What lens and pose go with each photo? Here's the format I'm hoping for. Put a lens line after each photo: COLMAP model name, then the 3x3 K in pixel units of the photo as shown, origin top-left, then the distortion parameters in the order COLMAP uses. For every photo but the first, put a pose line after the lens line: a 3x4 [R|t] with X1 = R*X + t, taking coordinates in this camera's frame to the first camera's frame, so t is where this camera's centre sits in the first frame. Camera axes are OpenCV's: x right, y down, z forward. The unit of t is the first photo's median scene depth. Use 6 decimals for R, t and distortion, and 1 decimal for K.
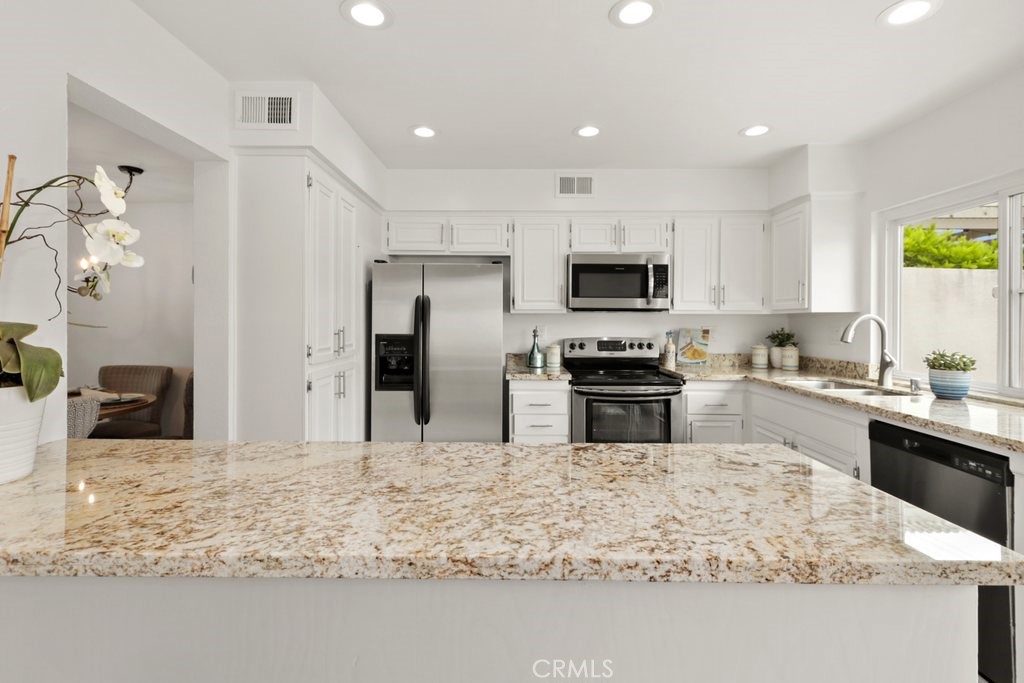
lens RADIAL K [[468.0, 0, 509.4], [0, 468.0, 324.8], [0, 0, 1]] dist [0.005136, -0.000280]
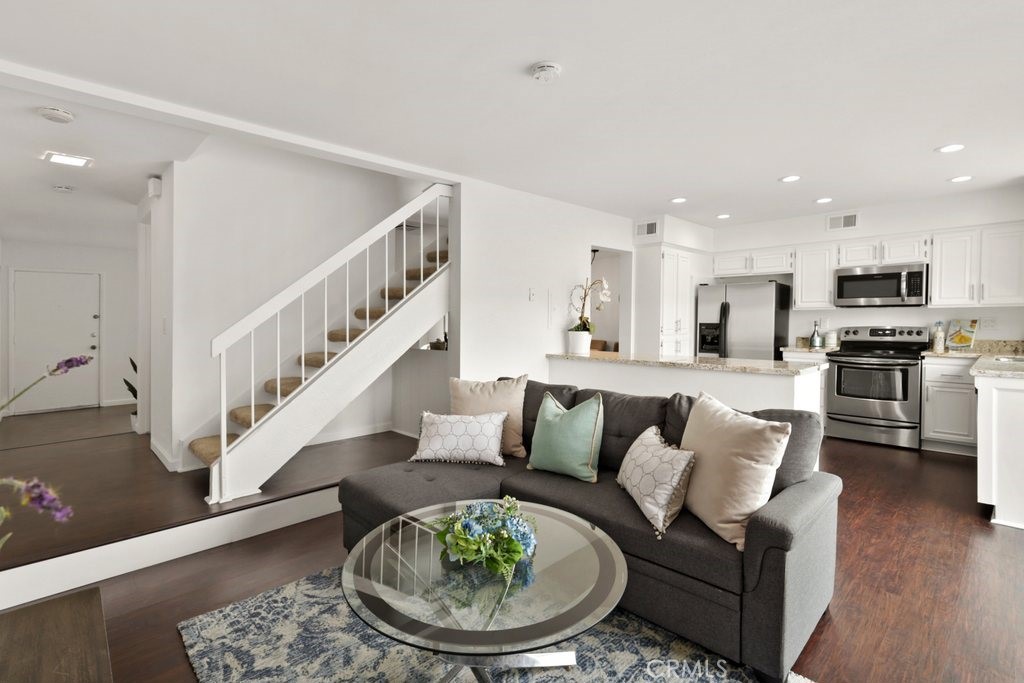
lens RADIAL K [[482.4, 0, 512.0], [0, 482.4, 341.5], [0, 0, 1]] dist [0.017399, -0.000240]
pose [[0.709230, 0.024737, -0.704543, 0.530745], [0.002468, 0.999291, 0.037570, 0.017967], [0.704972, -0.028384, 0.708667, -0.885374]]
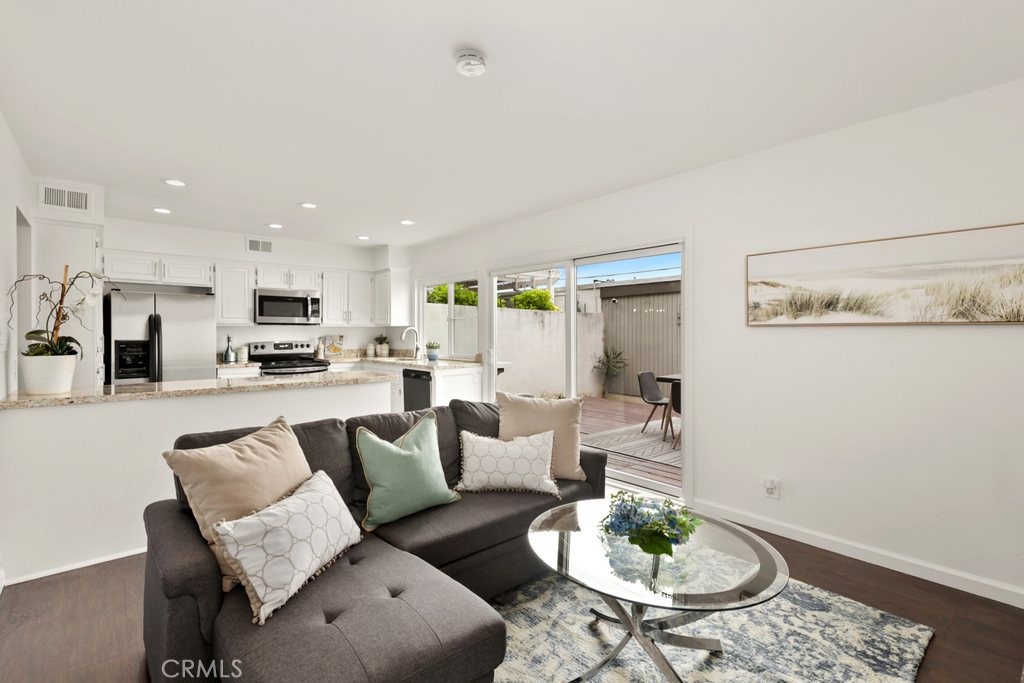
lens RADIAL K [[474.0, 0, 507.2], [0, 474.0, 333.0], [0, 0, 1]] dist [0.001684, -0.000124]
pose [[0.752037, -0.005811, 0.659096, -0.319835], [0.009753, 0.999950, -0.002313, 0.012519], [-0.659049, 0.008168, 0.752056, -0.840952]]
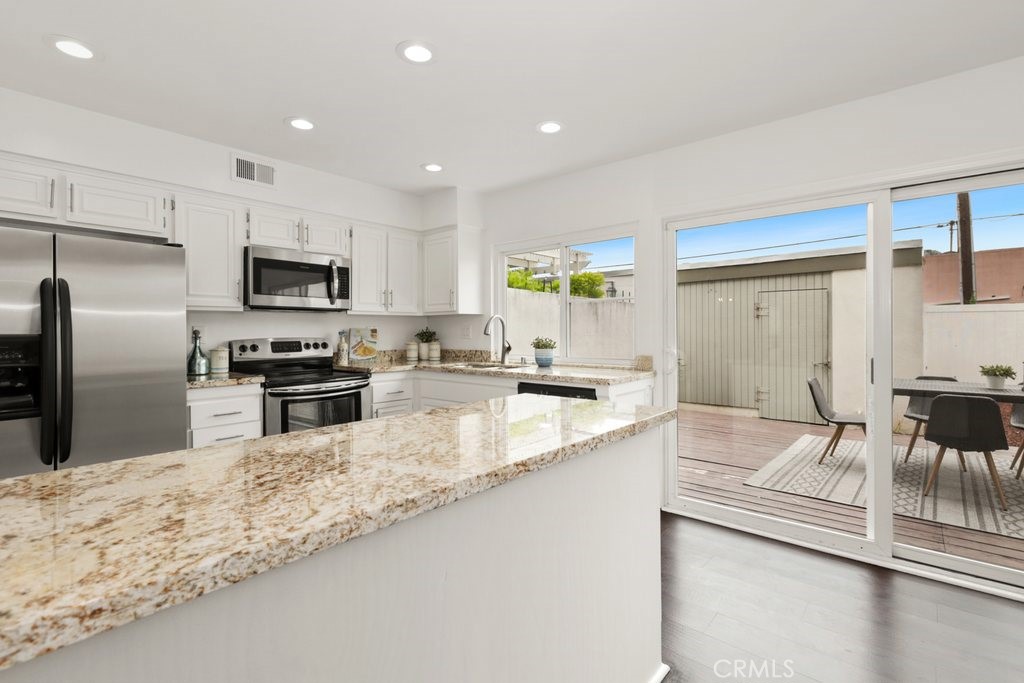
lens RADIAL K [[474.0, 0, 507.2], [0, 474.0, 333.0], [0, 0, 1]] dist [0.001684, -0.000124]
pose [[0.648211, -0.009880, 0.761396, -0.270893], [0.013135, 0.999912, 0.001793, 0.024818], [-0.761347, 0.008839, 0.648284, 0.024719]]
